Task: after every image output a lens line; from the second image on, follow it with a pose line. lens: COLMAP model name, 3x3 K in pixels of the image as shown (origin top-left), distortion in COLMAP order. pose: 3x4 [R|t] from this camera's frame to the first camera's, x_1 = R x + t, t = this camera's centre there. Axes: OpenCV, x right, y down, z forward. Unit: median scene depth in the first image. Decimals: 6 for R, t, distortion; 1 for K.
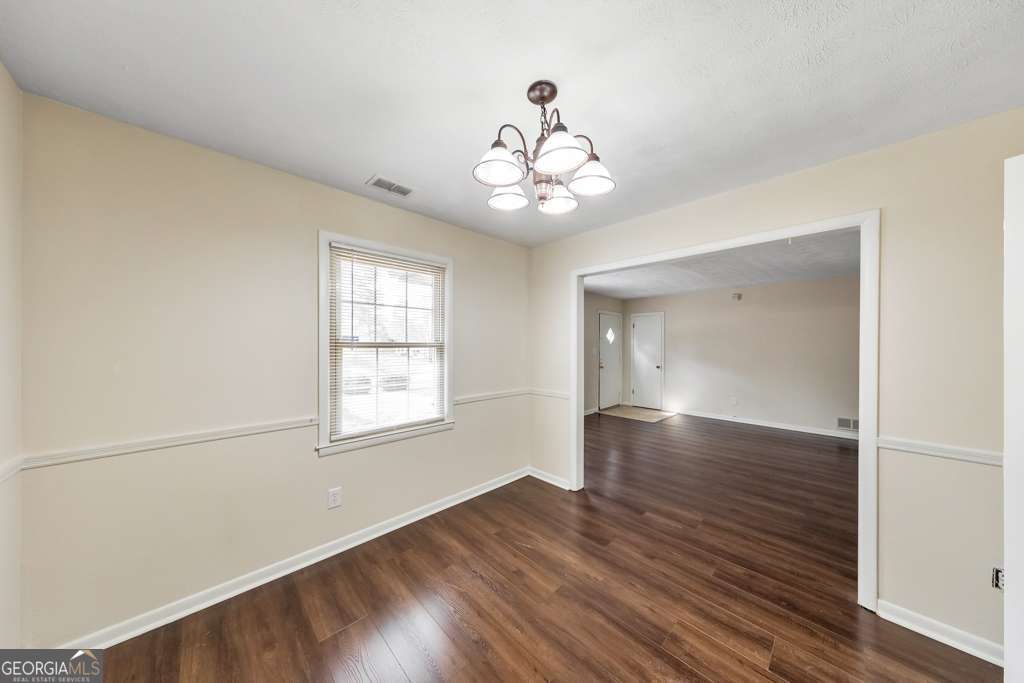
lens RADIAL K [[325.1, 0, 510.5], [0, 325.1, 343.7], [0, 0, 1]] dist [0.002022, 0.000181]
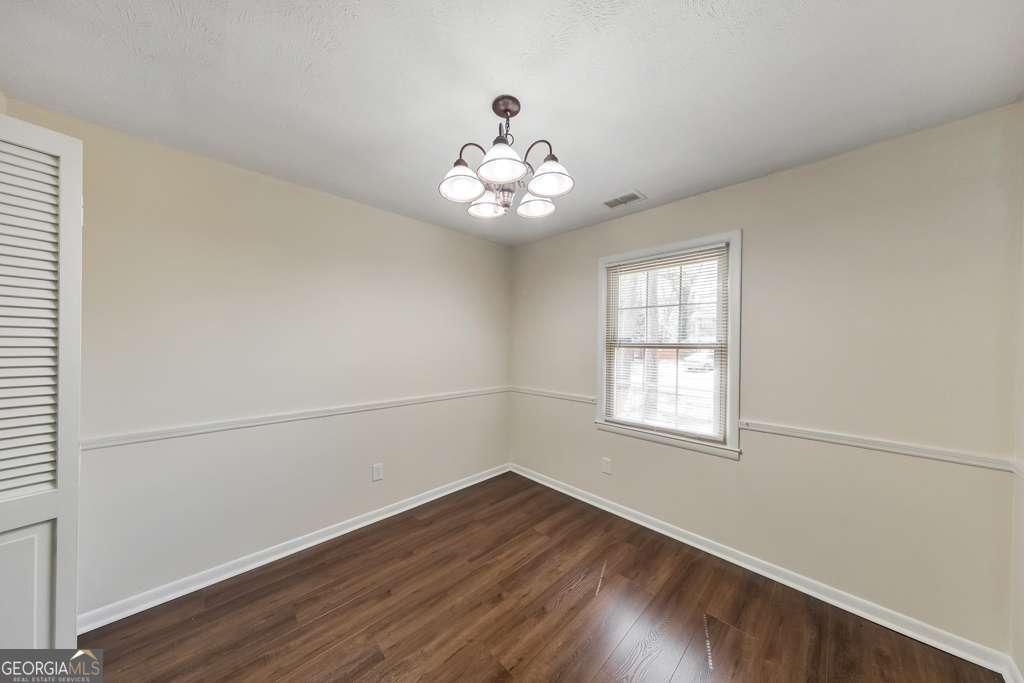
lens RADIAL K [[320.1, 0, 511.5], [0, 320.1, 346.2], [0, 0, 1]] dist [0.000308, 0.000023]
pose [[0.005156, 0.010913, -0.999927, 0.870804], [-0.001918, 0.999939, 0.010903, -0.006798], [0.999985, 0.001861, 0.005177, 0.771733]]
